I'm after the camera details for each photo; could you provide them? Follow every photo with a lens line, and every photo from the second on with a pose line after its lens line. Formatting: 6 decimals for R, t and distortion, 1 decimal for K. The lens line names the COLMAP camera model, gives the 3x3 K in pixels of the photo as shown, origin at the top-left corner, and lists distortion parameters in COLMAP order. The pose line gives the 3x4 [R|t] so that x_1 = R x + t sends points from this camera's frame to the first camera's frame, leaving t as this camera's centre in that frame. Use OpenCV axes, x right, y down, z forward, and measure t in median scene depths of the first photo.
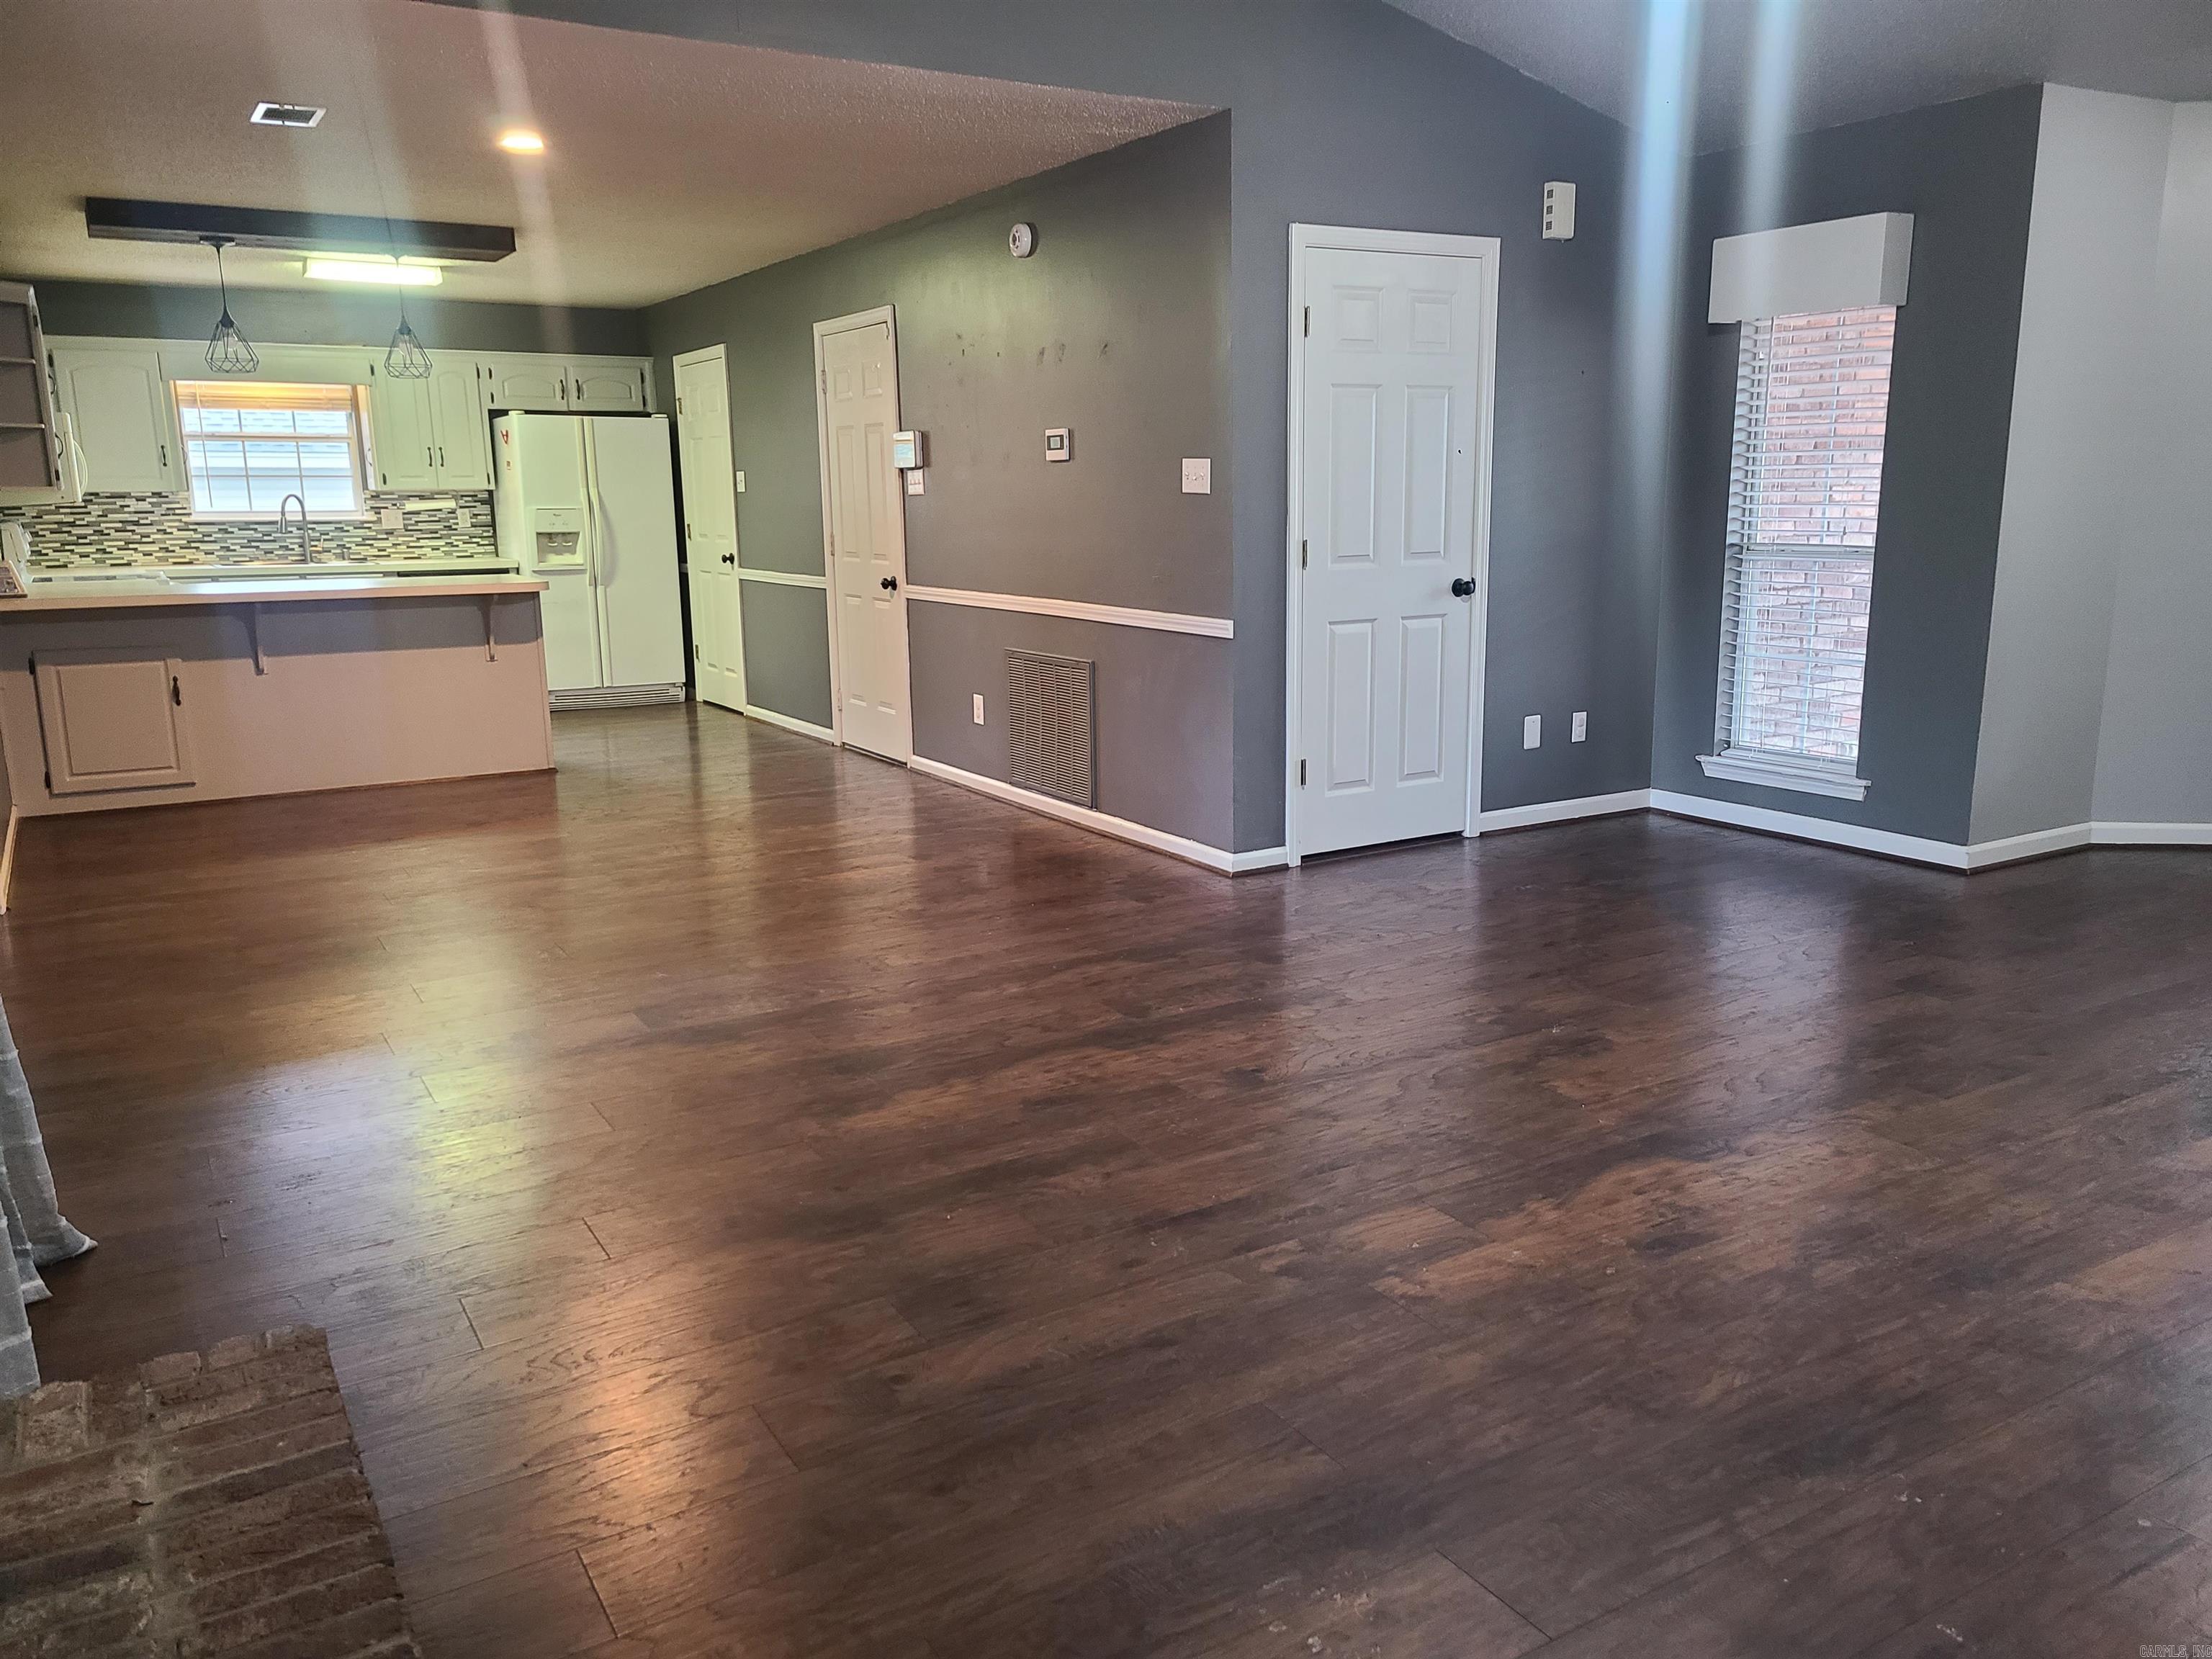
lens RADIAL K [[1658.8, 0, 1108.3], [0, 1658.8, 822.1], [0, 0, 1]] dist [0.067100, -0.040068]
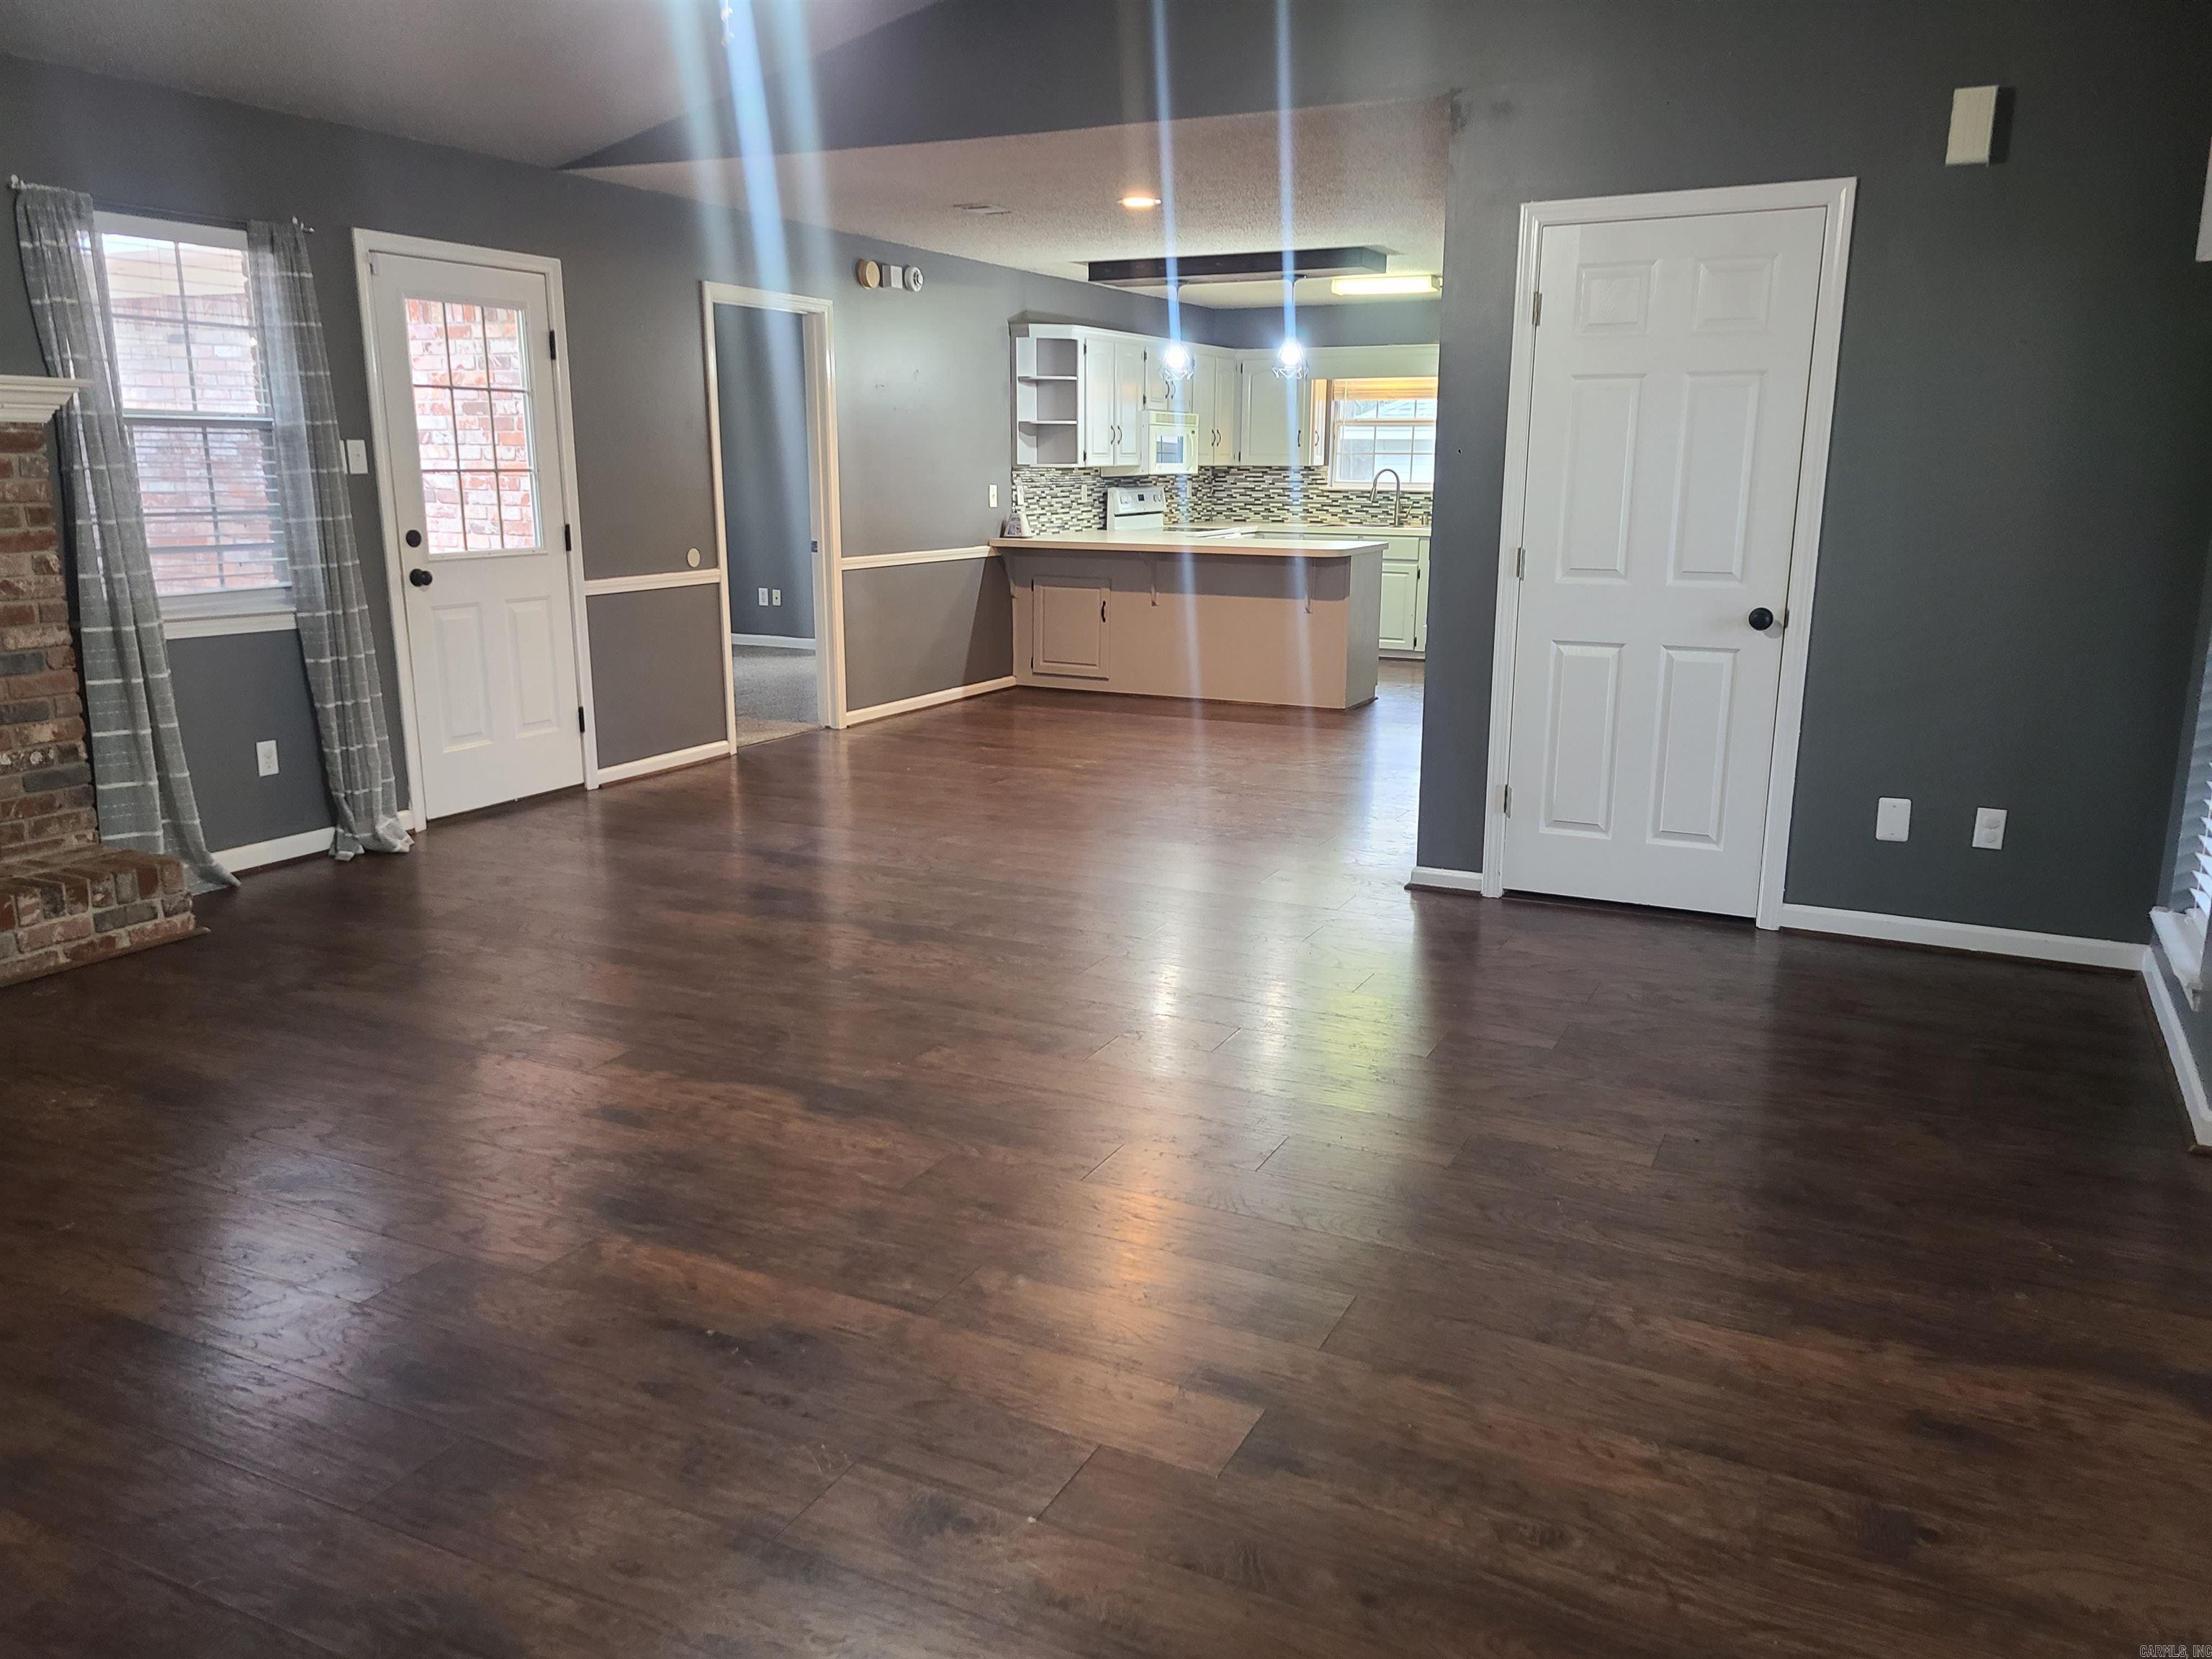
lens RADIAL K [[1658.8, 0, 1109.4], [0, 1658.8, 829.0], [0, 0, 1]] dist [0.067100, -0.040068]
pose [[0.533164, 0.201803, -0.821591, 0.725127], [-0.179640, 0.975993, 0.123152, -0.083529], [0.826720, 0.081931, 0.556617, 0.287728]]
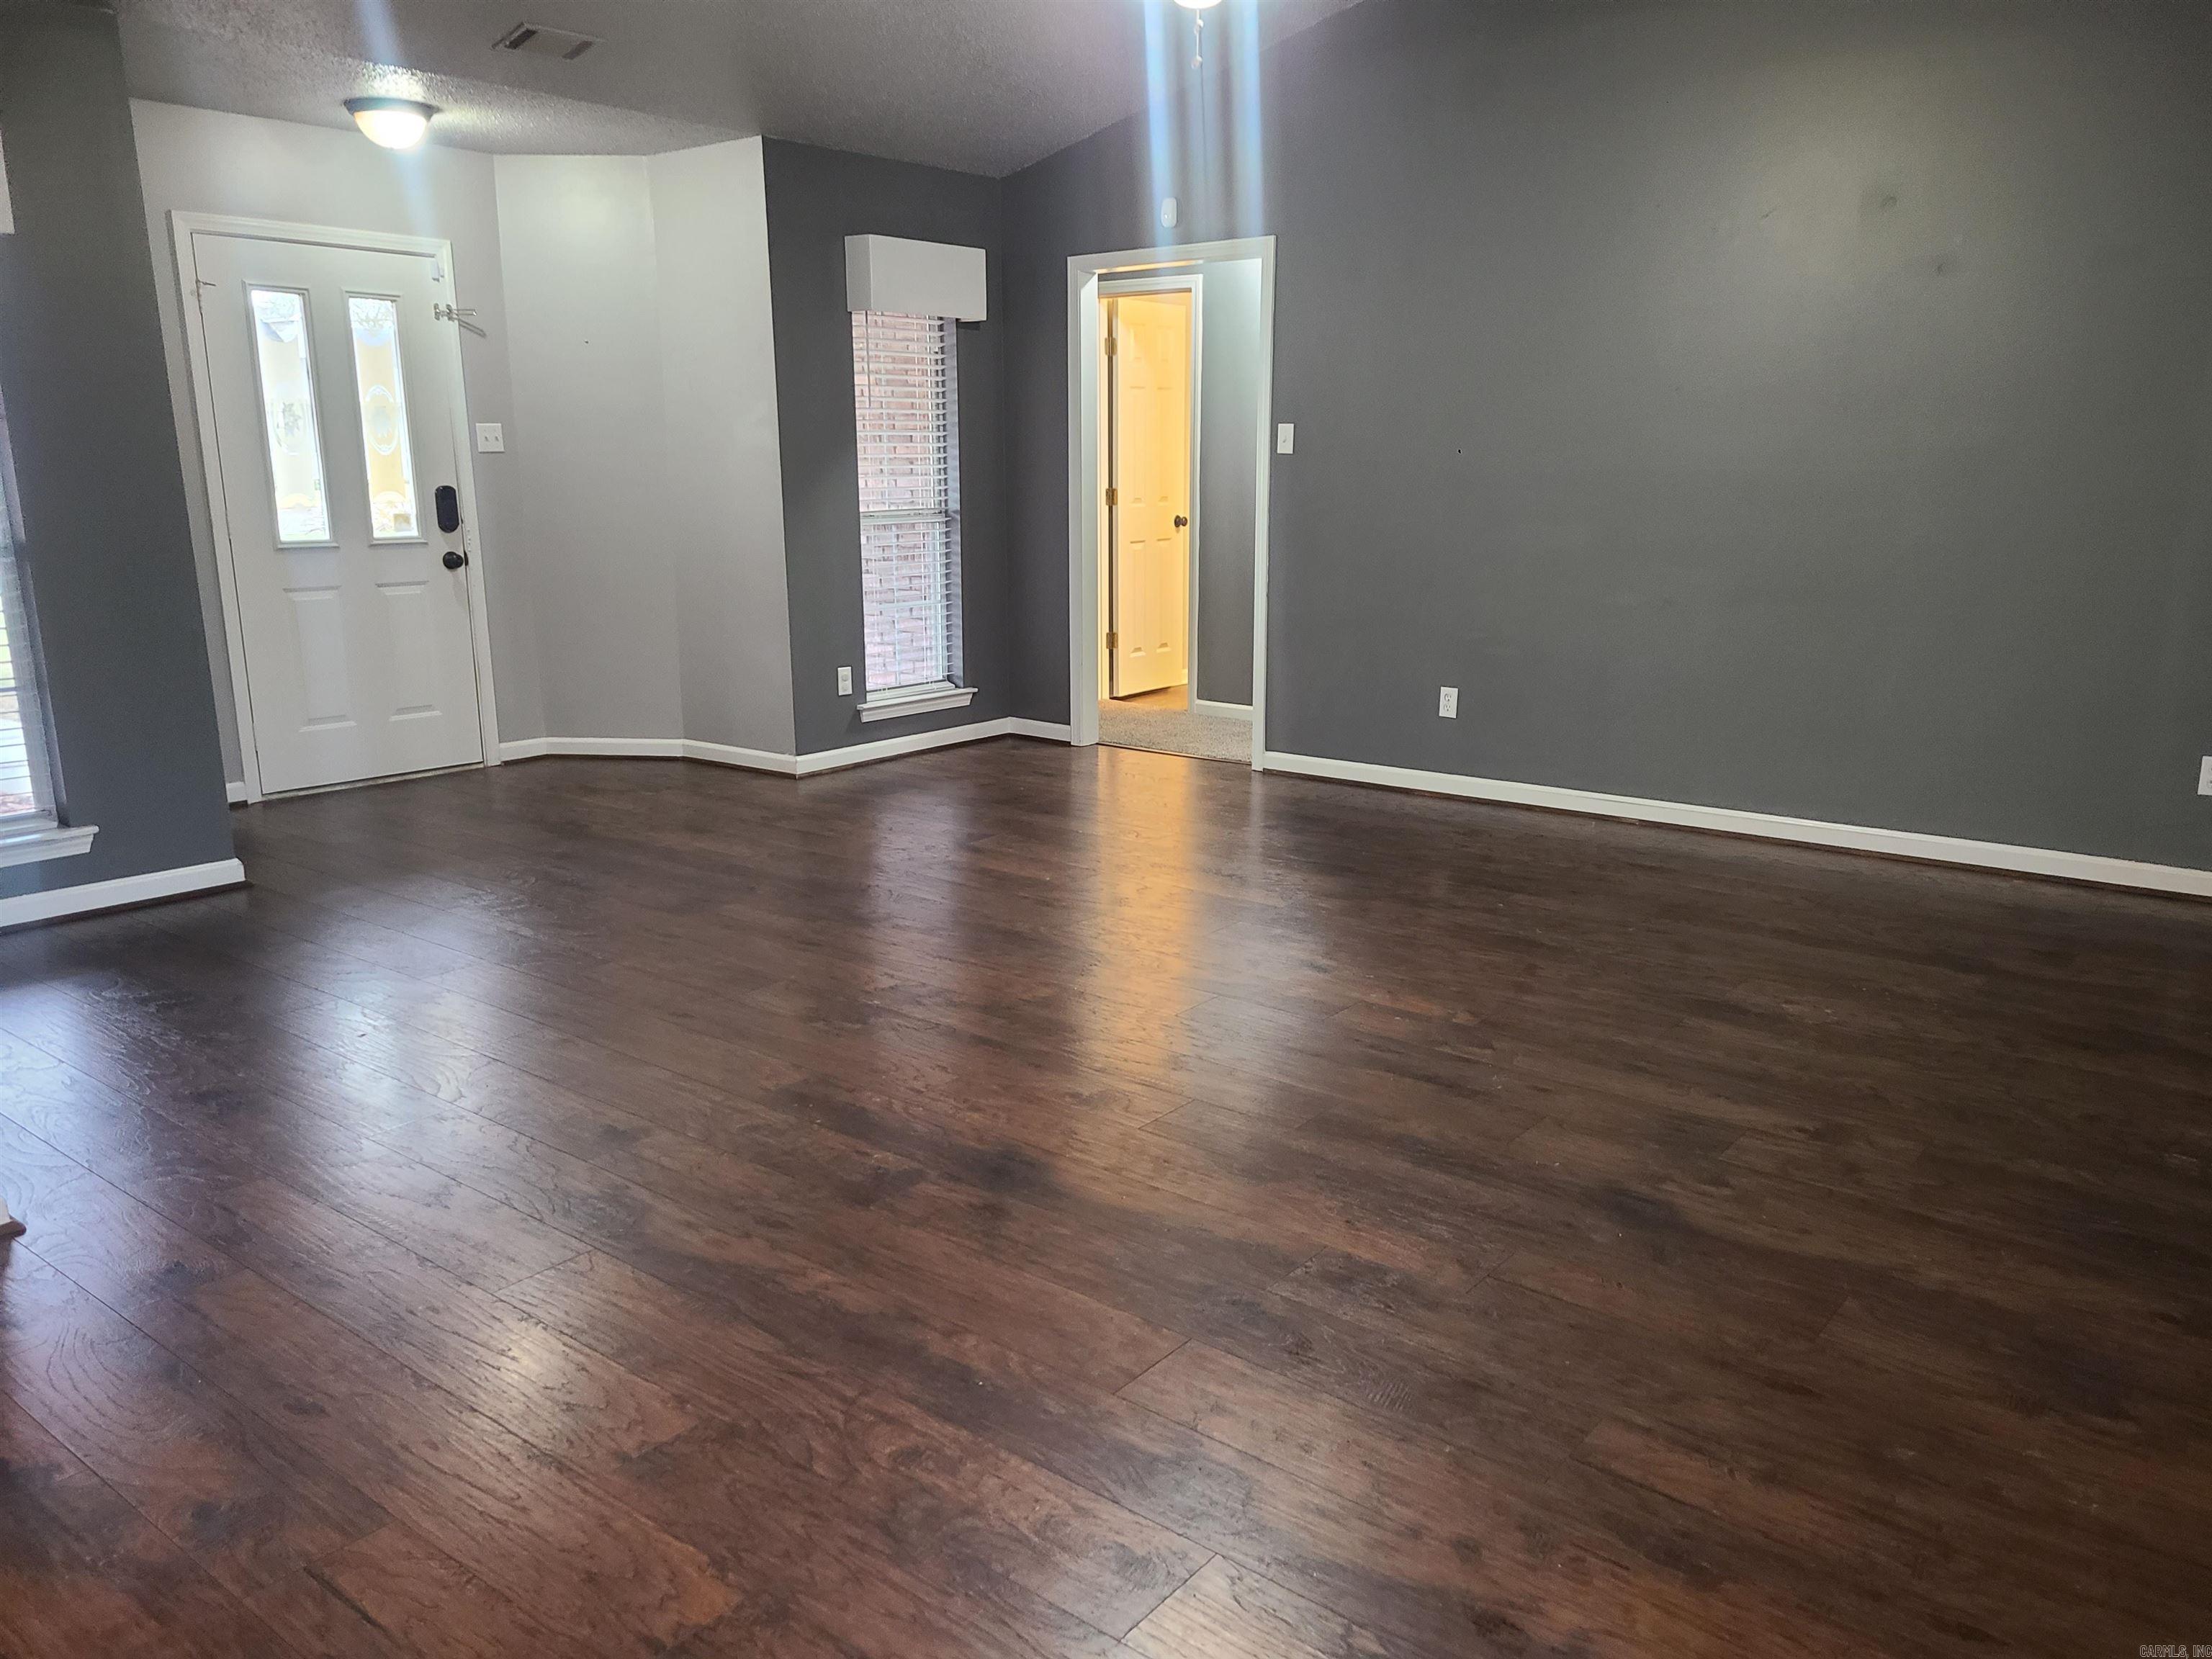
lens RADIAL K [[1658.8, 0, 1109.6], [0, 1658.8, 827.1], [0, 0, 1]] dist [0.067100, -0.040068]
pose [[-0.340638, -0.200274, 0.918616, -0.461922], [0.192317, 0.941548, 0.276588, -0.152601], [-0.920315, 0.270882, -0.282211, 0.752579]]
